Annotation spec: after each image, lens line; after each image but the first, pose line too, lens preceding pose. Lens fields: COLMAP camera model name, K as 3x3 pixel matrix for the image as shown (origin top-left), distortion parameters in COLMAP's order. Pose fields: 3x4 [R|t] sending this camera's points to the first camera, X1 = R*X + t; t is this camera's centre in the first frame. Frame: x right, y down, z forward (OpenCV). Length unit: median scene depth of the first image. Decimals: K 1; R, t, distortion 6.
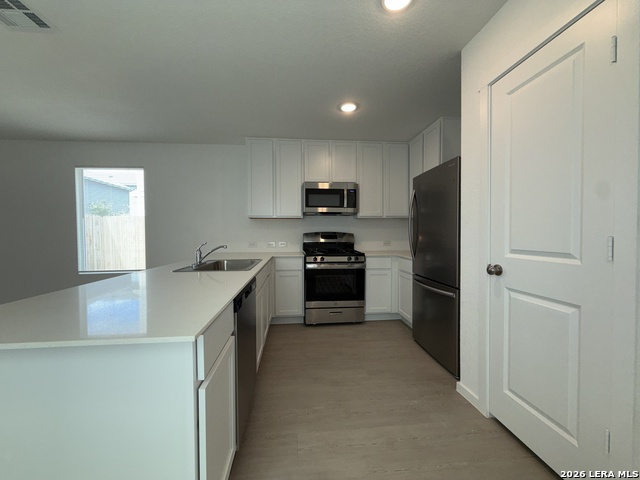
lens RADIAL K [[255.2, 0, 319.9], [0, 255.2, 238.7], [0, 0, 1]] dist [0.009393, -0.000718]
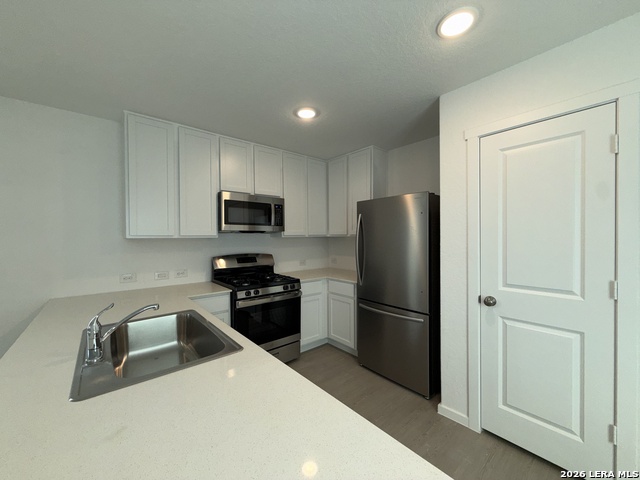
lens RADIAL K [[255.2, 0, 320.5], [0, 255.2, 239.8], [0, 0, 1]] dist [0.009393, -0.000718]
pose [[0.819101, -0.009689, 0.573567, -0.271215], [0.015774, 0.999860, -0.005636, -0.072845], [-0.573432, 0.013664, 0.819139, 0.232696]]
